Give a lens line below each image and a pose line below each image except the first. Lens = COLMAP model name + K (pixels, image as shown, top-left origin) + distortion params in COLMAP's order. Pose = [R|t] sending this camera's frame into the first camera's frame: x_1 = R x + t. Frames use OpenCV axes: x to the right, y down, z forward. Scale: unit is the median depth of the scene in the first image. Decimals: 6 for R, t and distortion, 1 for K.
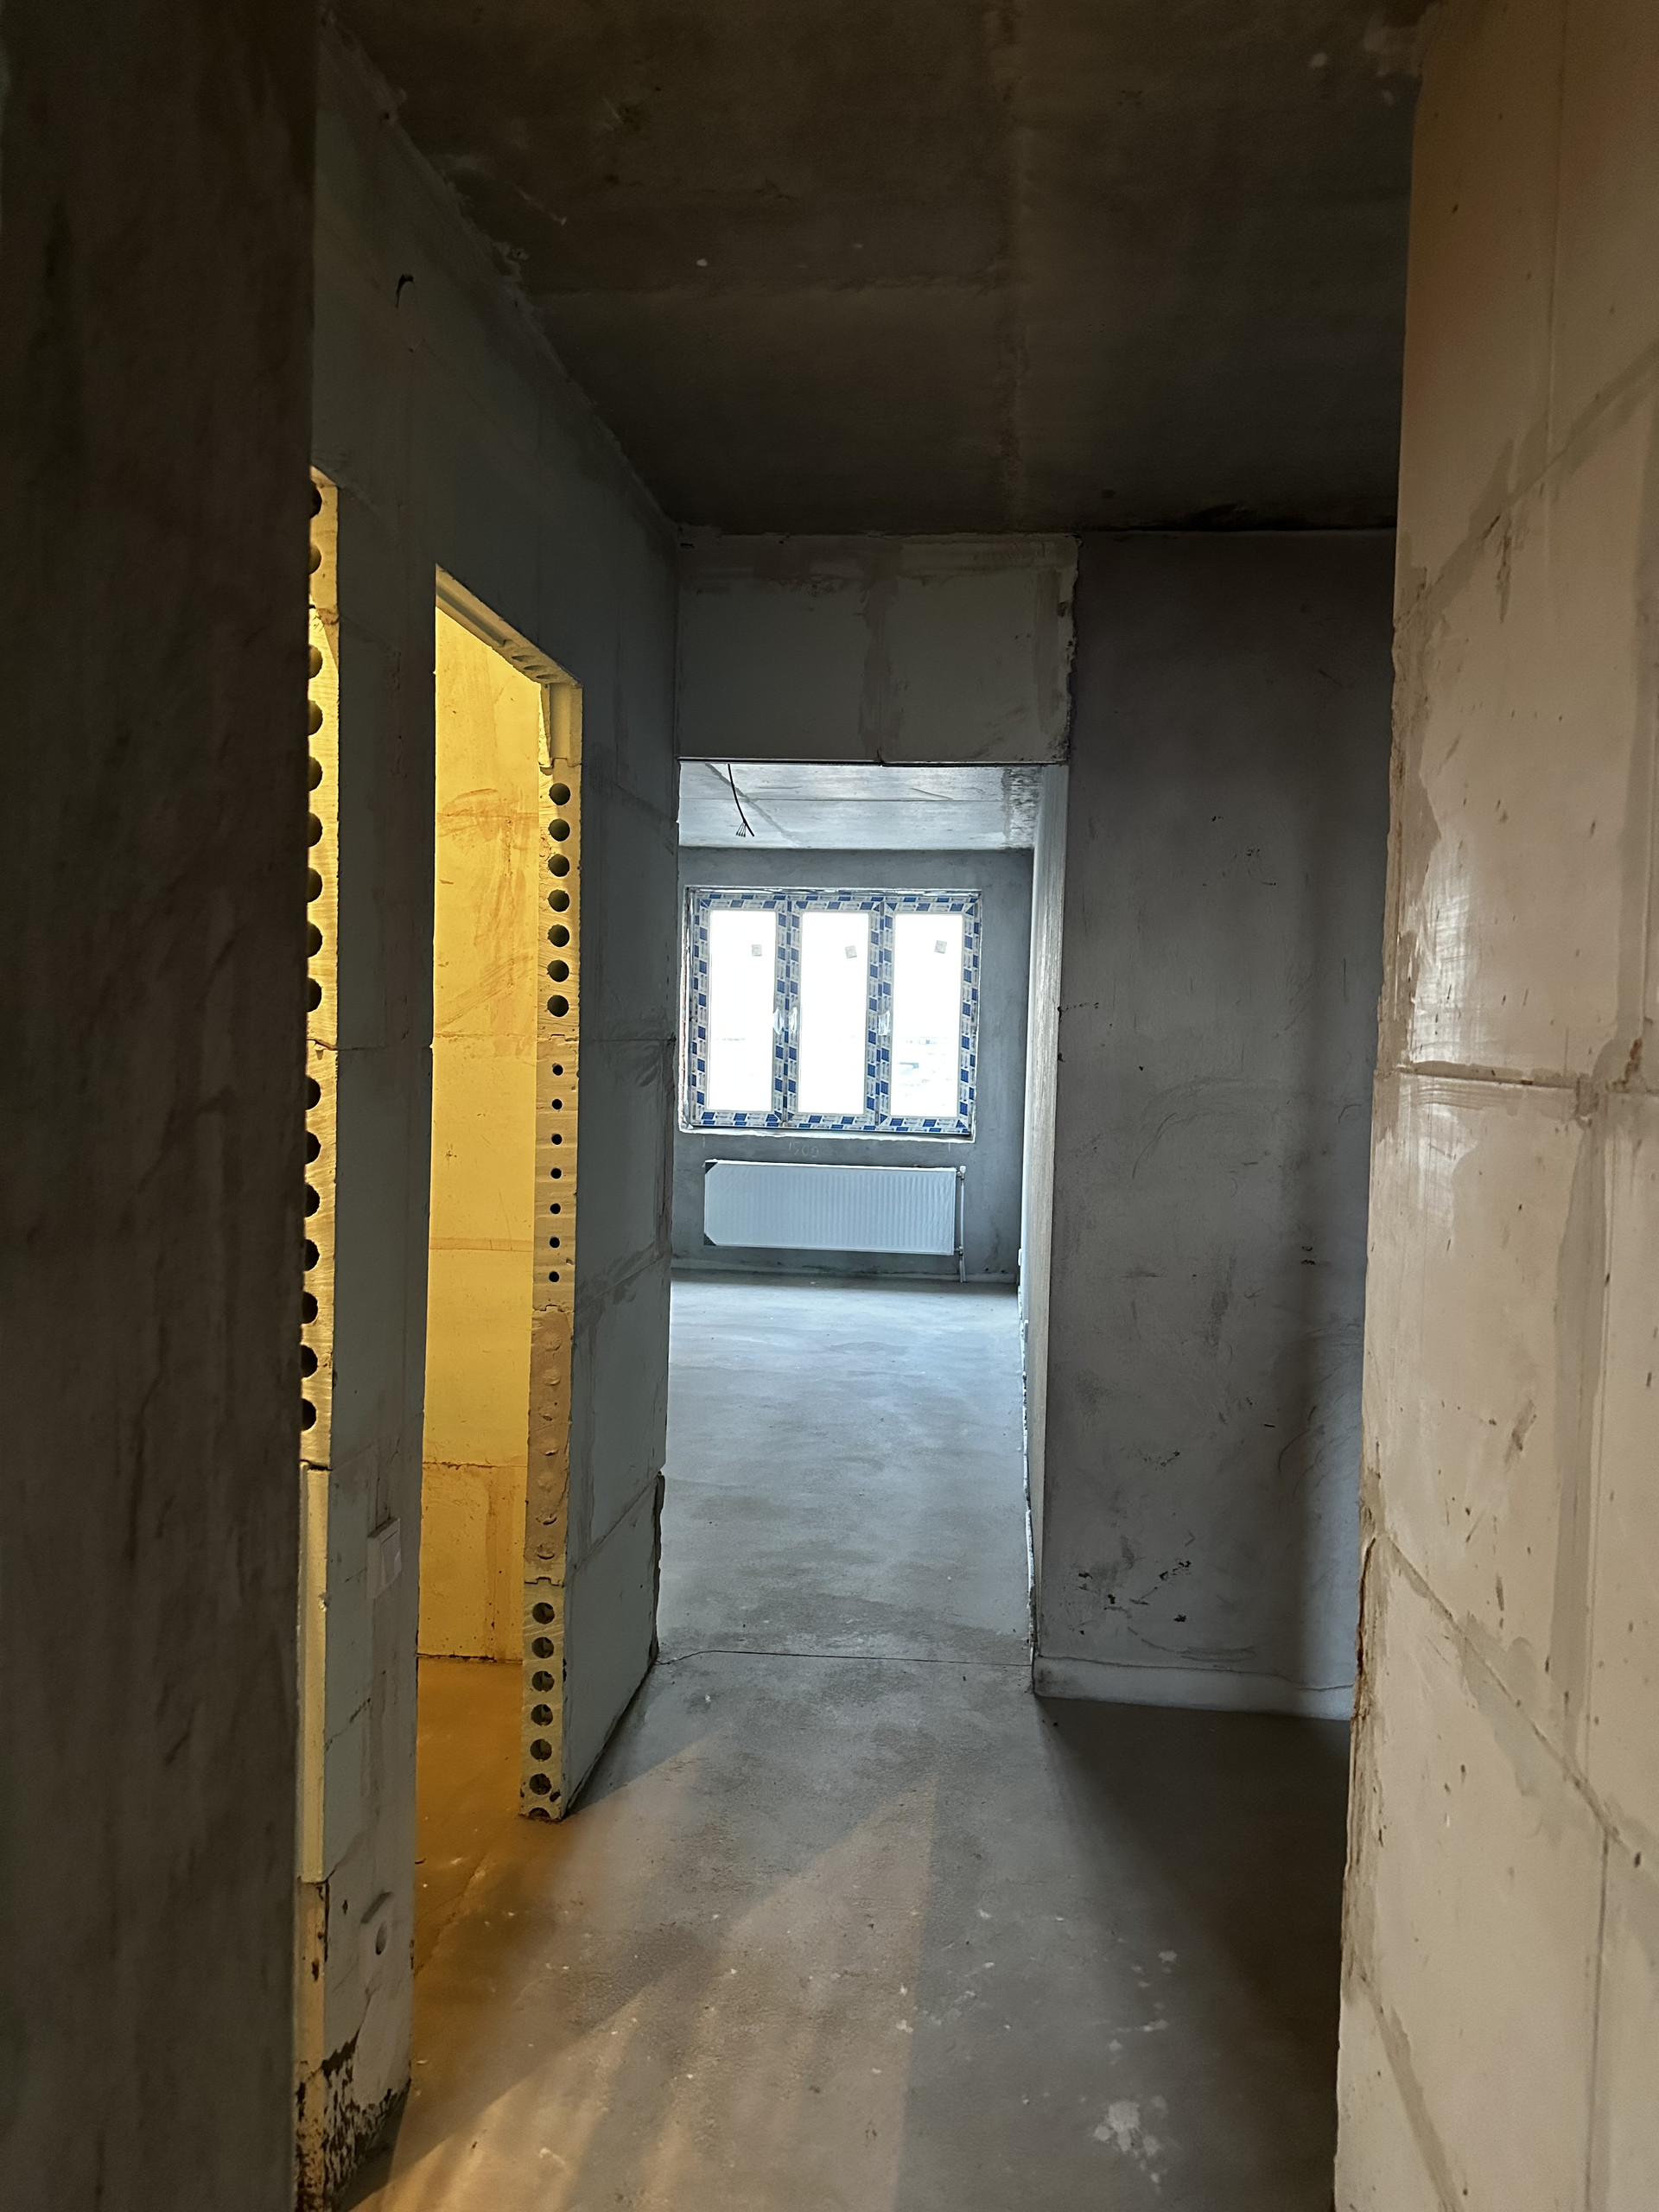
lens RADIAL K [[1545.8, 0, 823.1], [0, 1545.8, 1091.1], [0, 0, 1]] dist [0.002822, -0.039184]
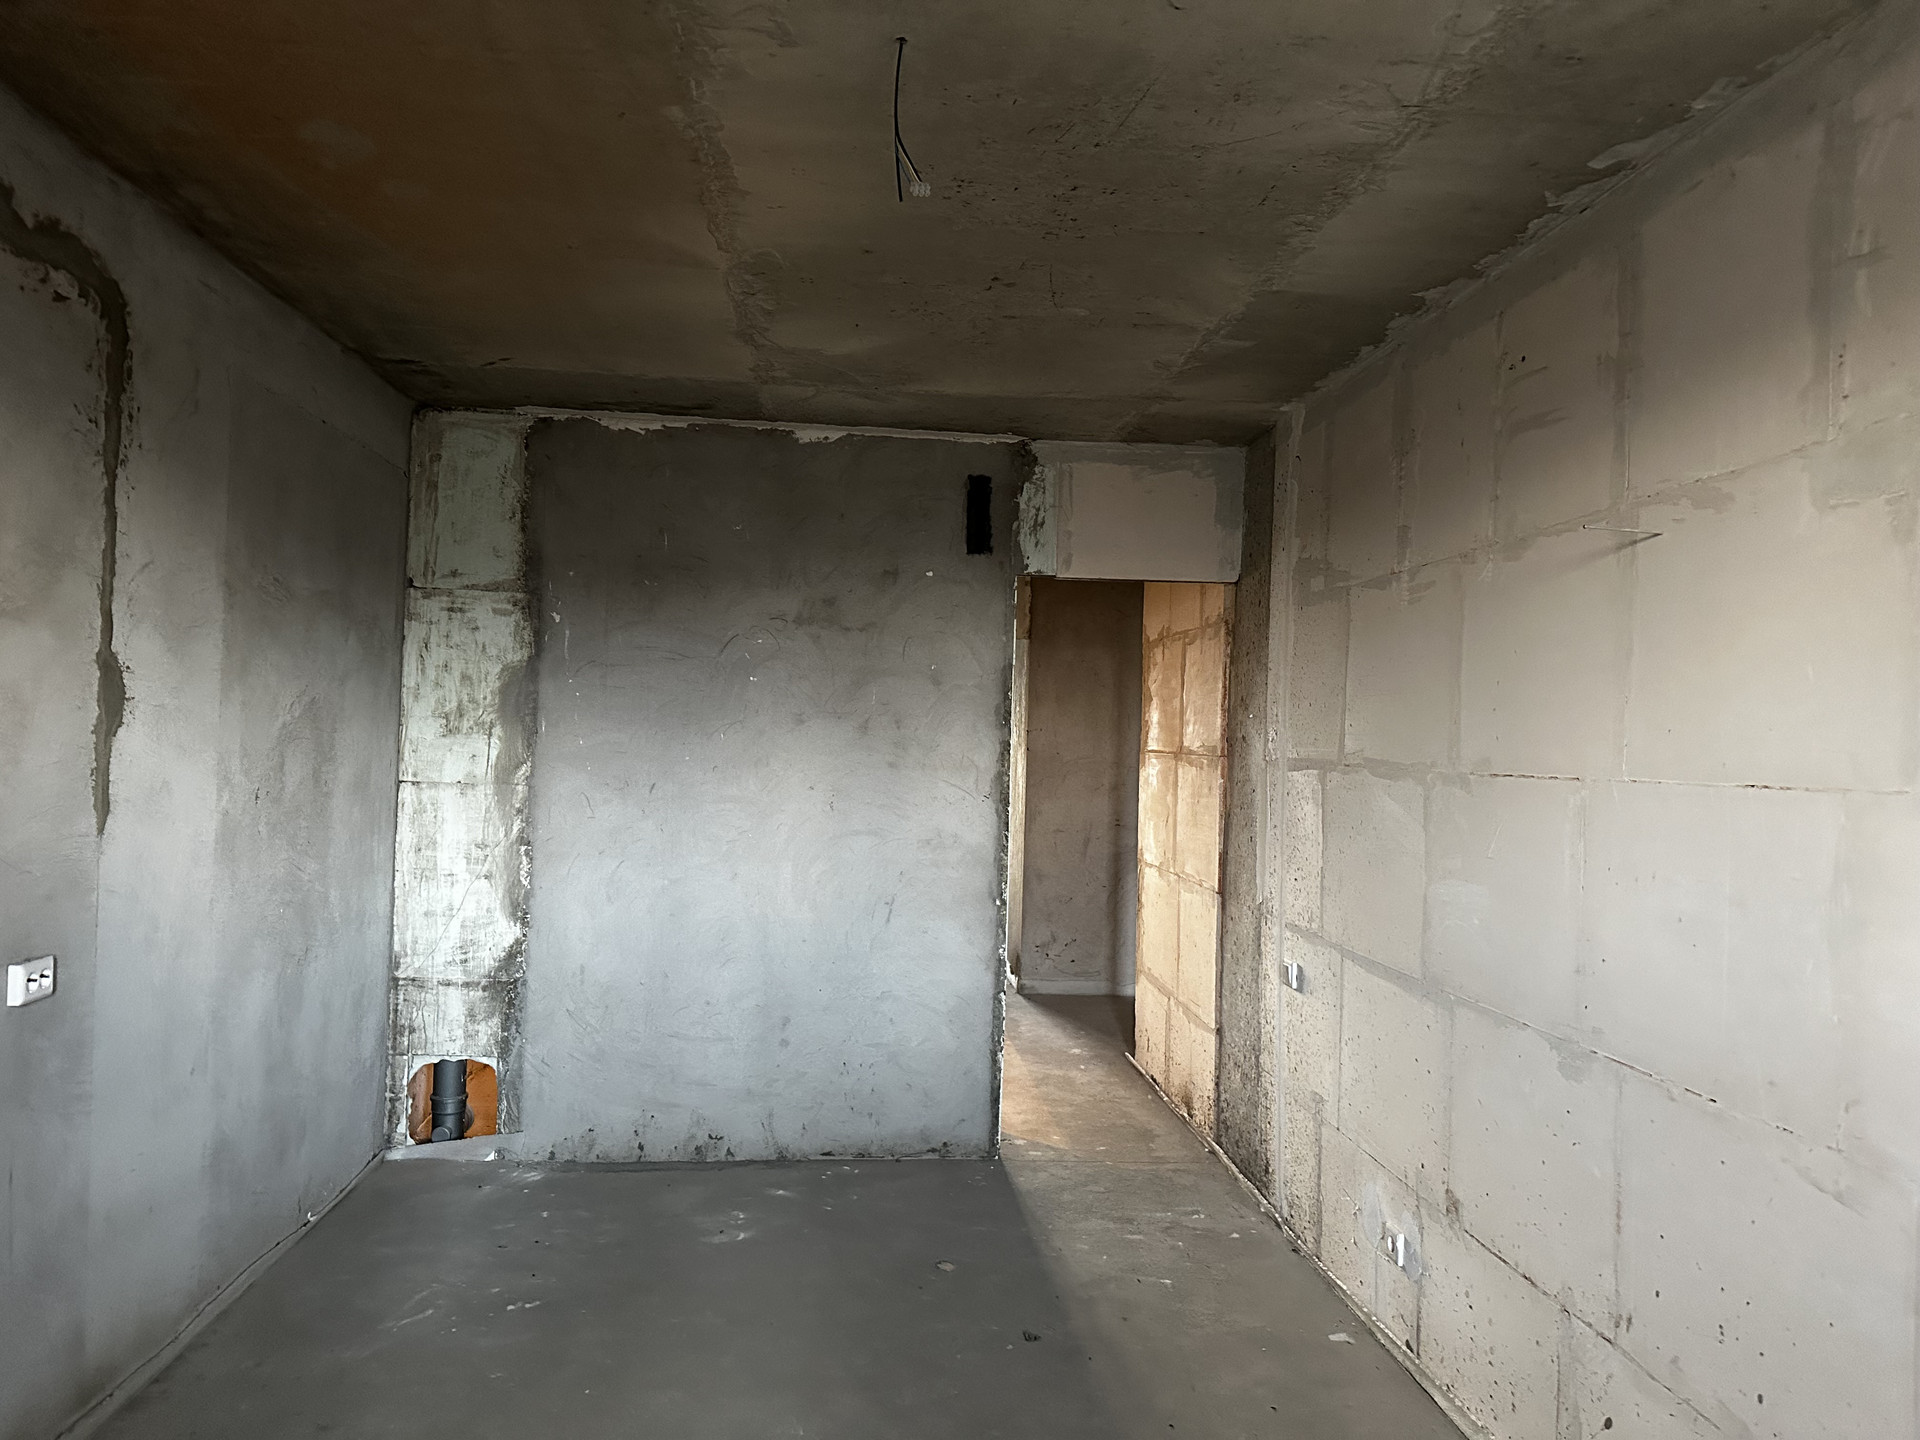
lens RADIAL K [[1341.8, 0, 963.3], [0, 1341.8, 726.0], [0, 0, 1]] dist [0.002822, -0.039184]
pose [[0.977900, 0.007107, 0.208950, -0.456169], [0.002270, 0.999002, -0.044604, 0.040366], [-0.209059, 0.044092, 0.976909, -1.285162]]
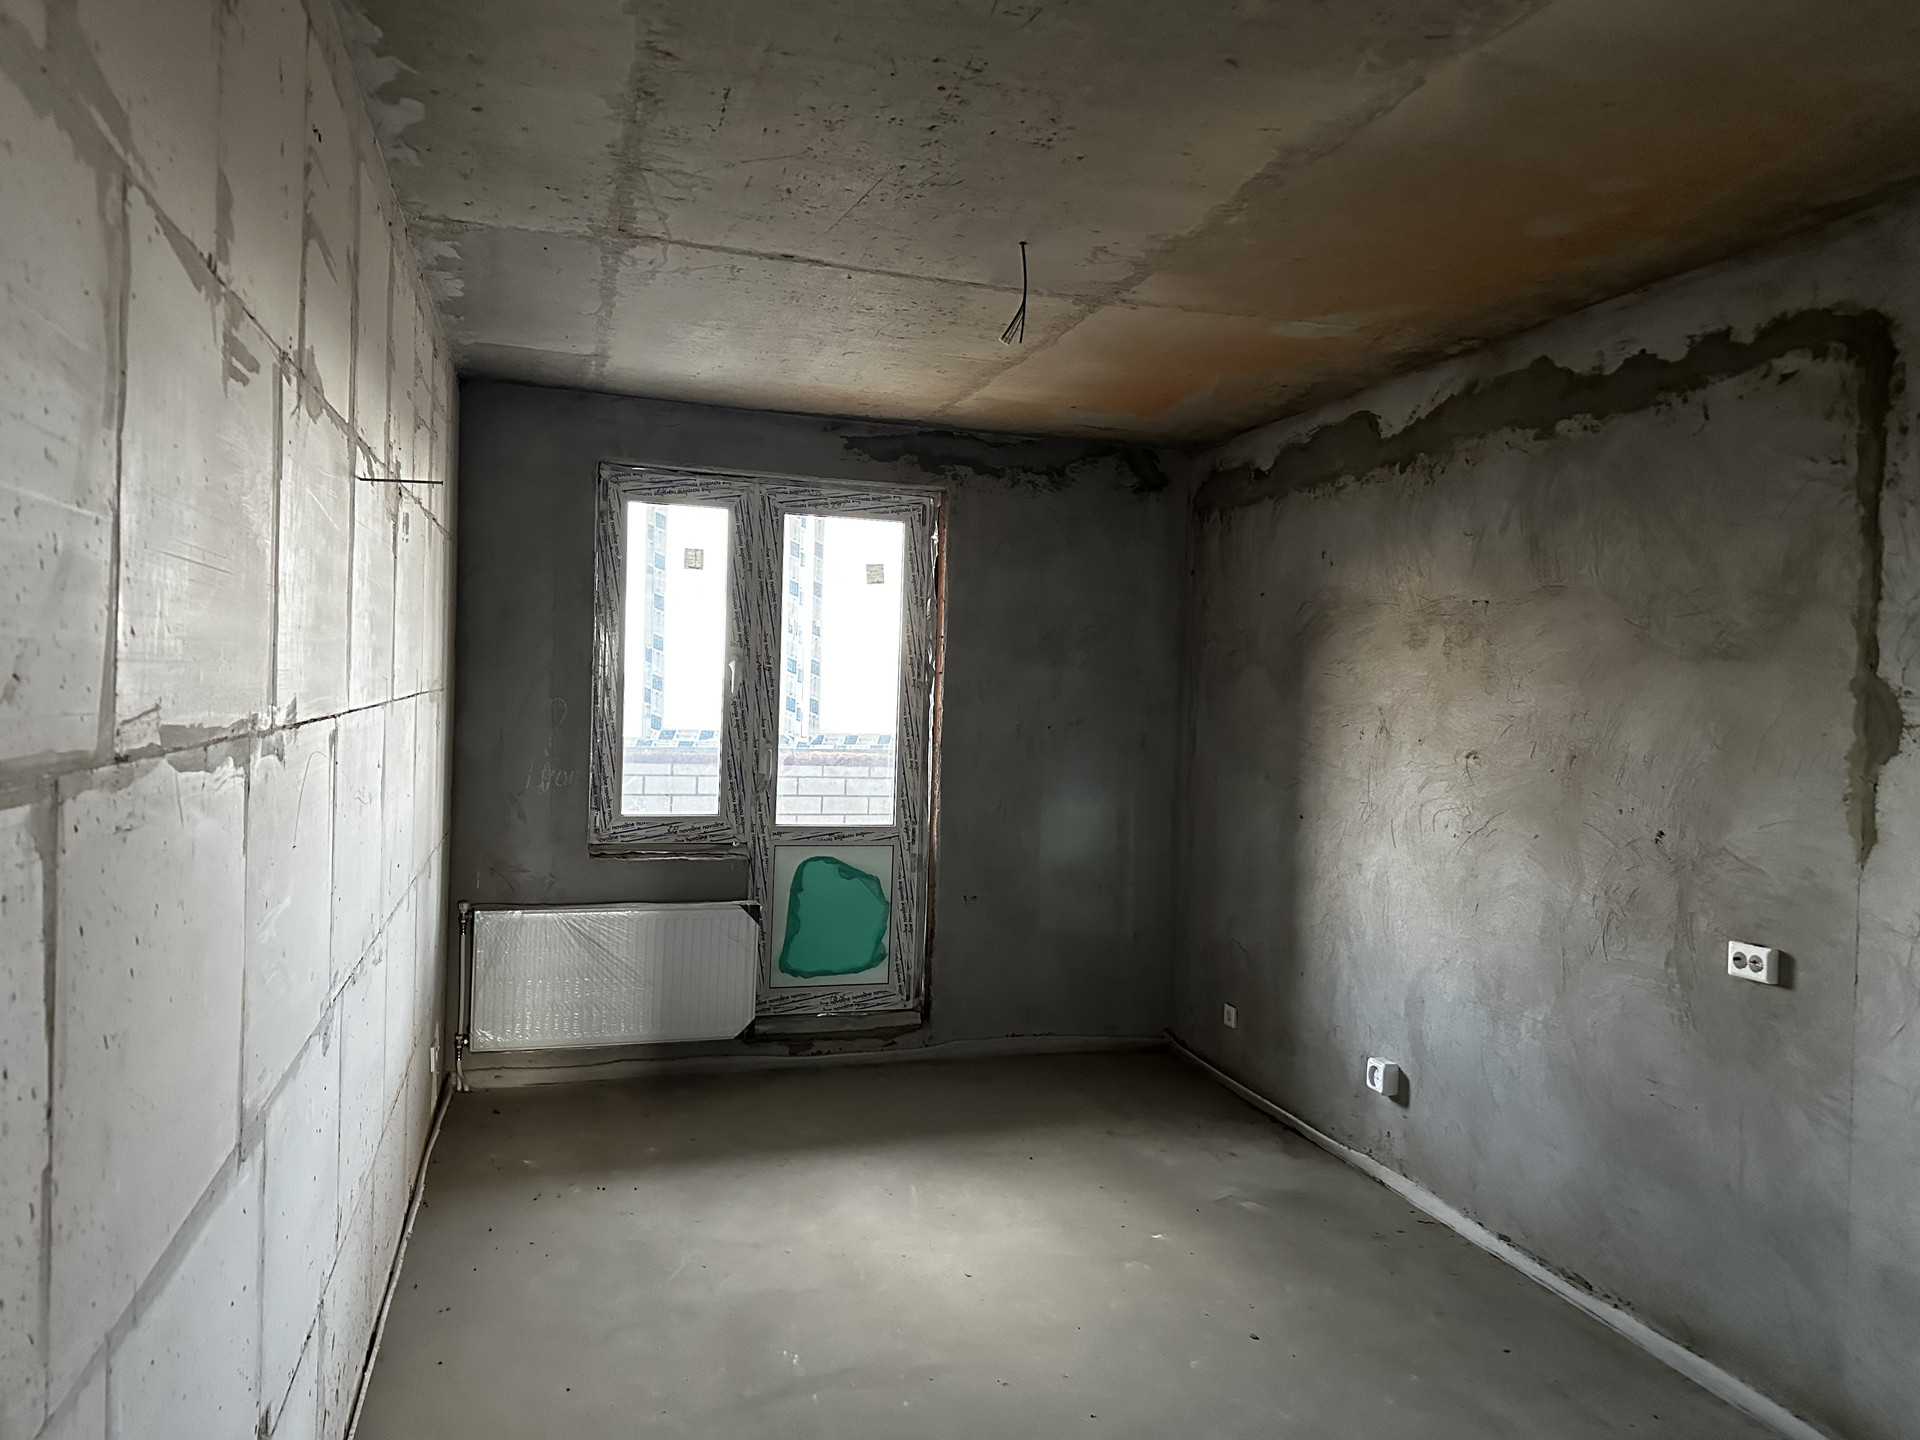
lens RADIAL K [[1341.8, 0, 961.7], [0, 1341.8, 716.9], [0, 0, 1]] dist [0.002822, -0.039184]
pose [[-0.915032, -0.046534, -0.400689, 0.281491], [-0.073397, 0.995949, 0.051947, -0.052629], [0.396648, 0.076943, -0.914740, 0.882952]]
